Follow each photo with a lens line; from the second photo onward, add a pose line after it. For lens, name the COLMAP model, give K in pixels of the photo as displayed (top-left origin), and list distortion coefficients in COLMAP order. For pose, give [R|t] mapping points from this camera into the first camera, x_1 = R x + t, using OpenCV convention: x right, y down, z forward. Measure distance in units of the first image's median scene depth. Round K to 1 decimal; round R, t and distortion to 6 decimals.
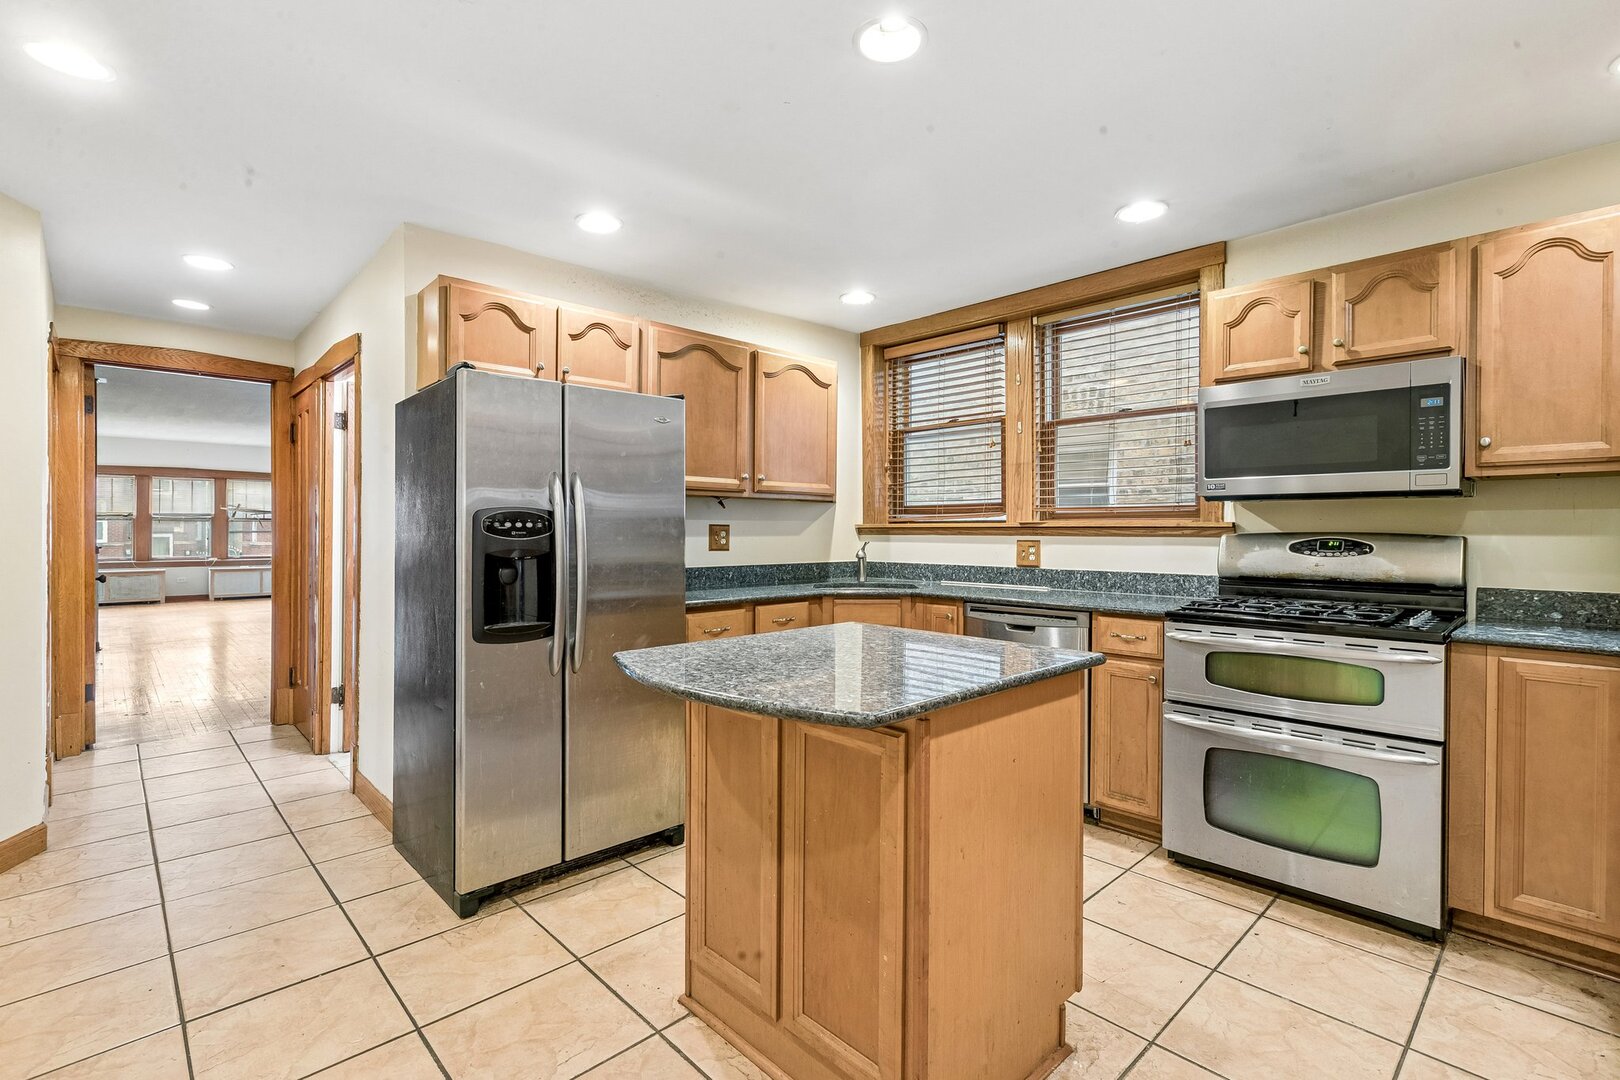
lens RADIAL K [[747.9, 0, 805.6], [0, 747.9, 537.9], [0, 0, 1]] dist [0.005053, -0.000422]
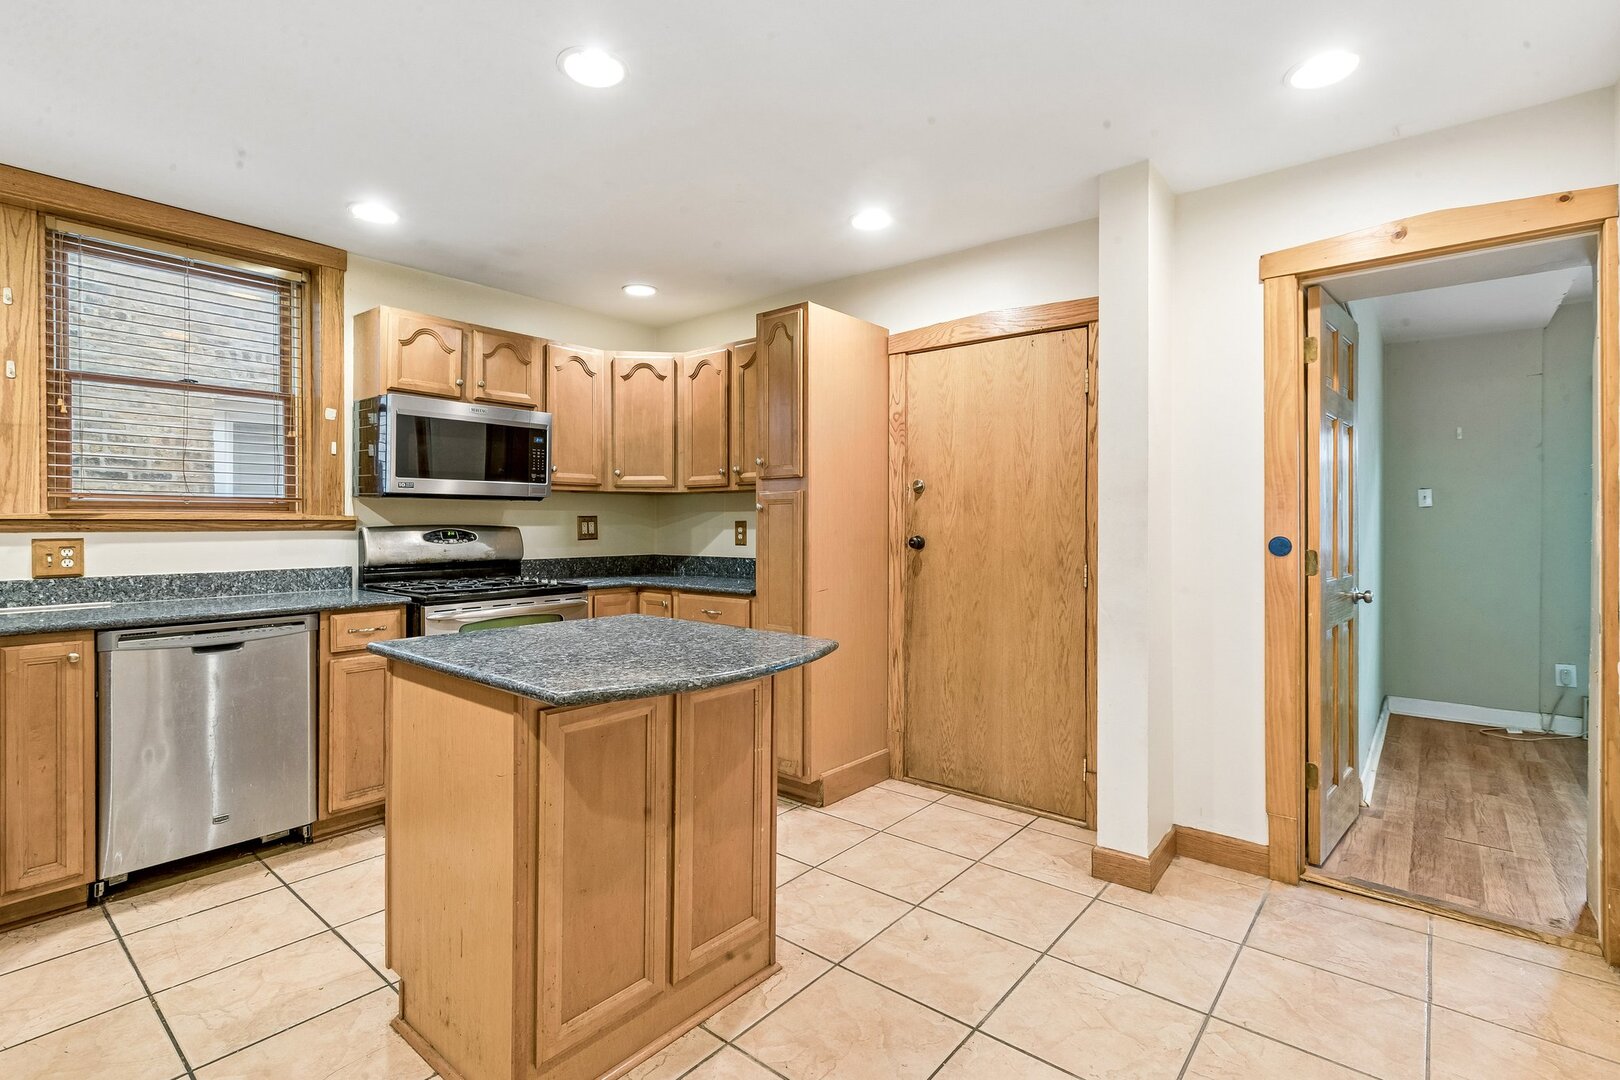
lens RADIAL K [[760.5, 0, 805.3], [0, 760.5, 526.1], [0, 0, 1]] dist [0.002517, 0.000204]
pose [[-0.122758, -0.009262, 0.992393, -0.645290], [0.009634, 0.999898, 0.010524, -0.012409], [-0.992390, 0.010853, -0.122656, 0.531938]]
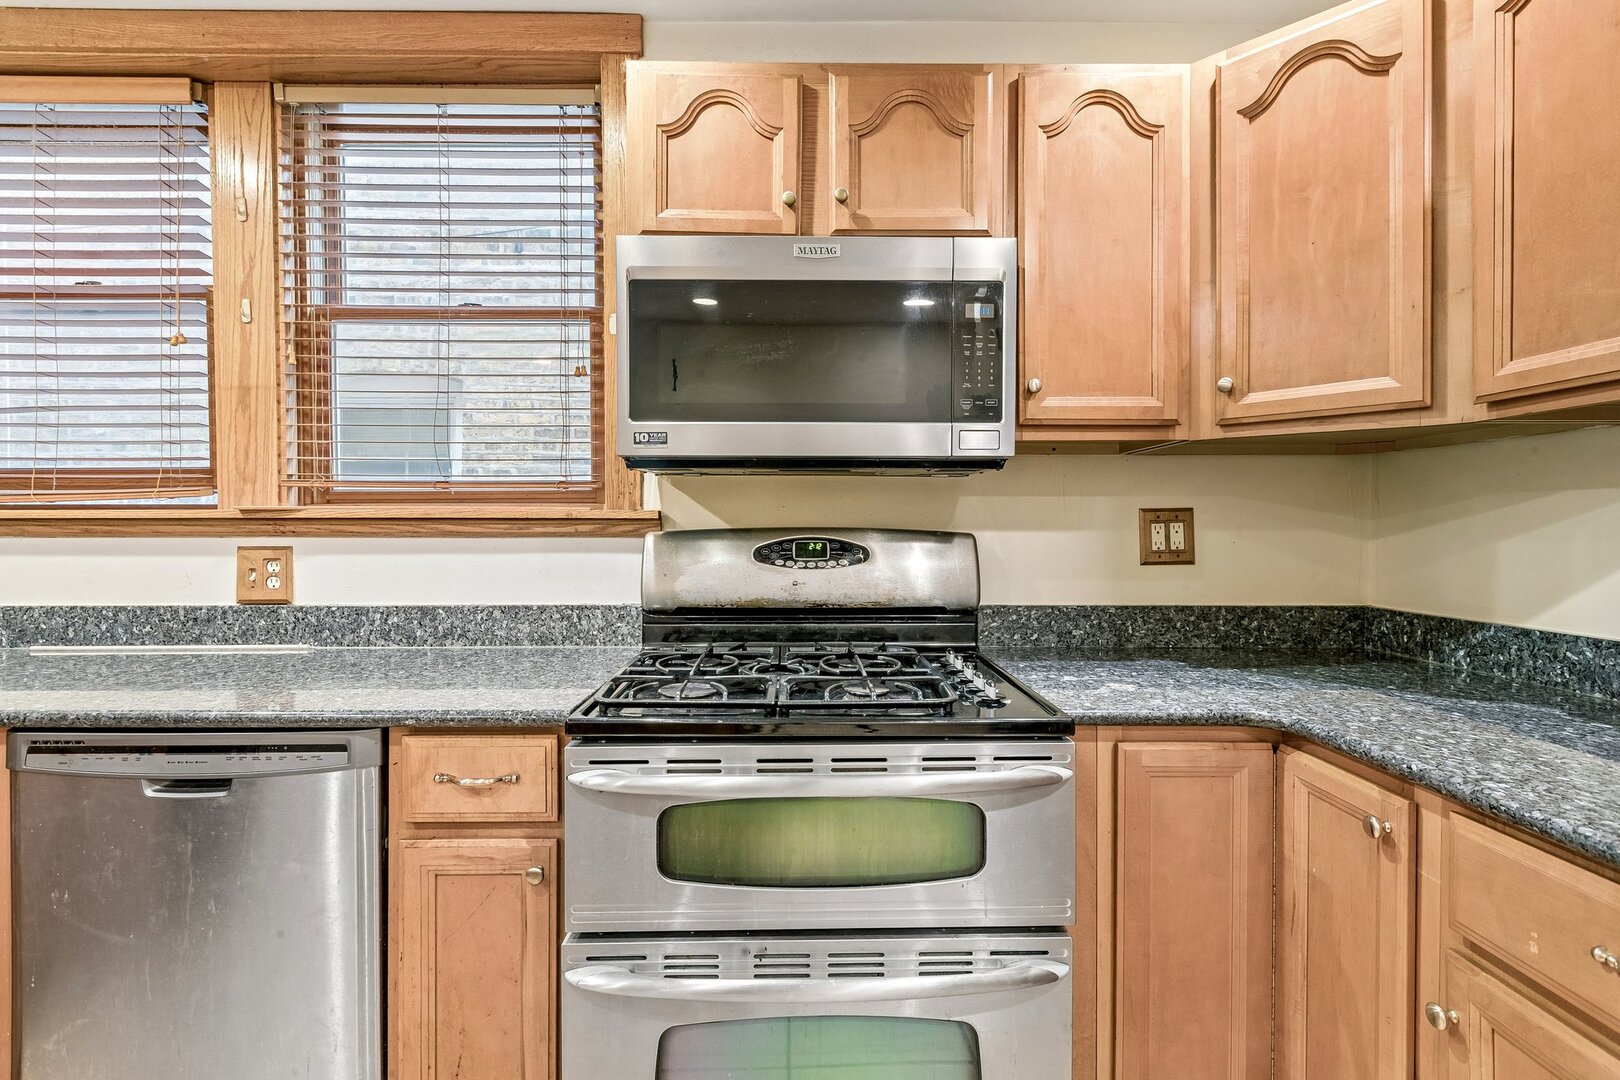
lens RADIAL K [[741.6, 0, 805.4], [0, 741.6, 528.3], [0, 0, 1]] dist [0.002072, -0.000279]
pose [[0.682557, -0.007224, 0.730797, 0.249786], [0.009668, 0.999953, 0.000855, -0.007351], [-0.730769, 0.006482, 0.682594, 0.571869]]
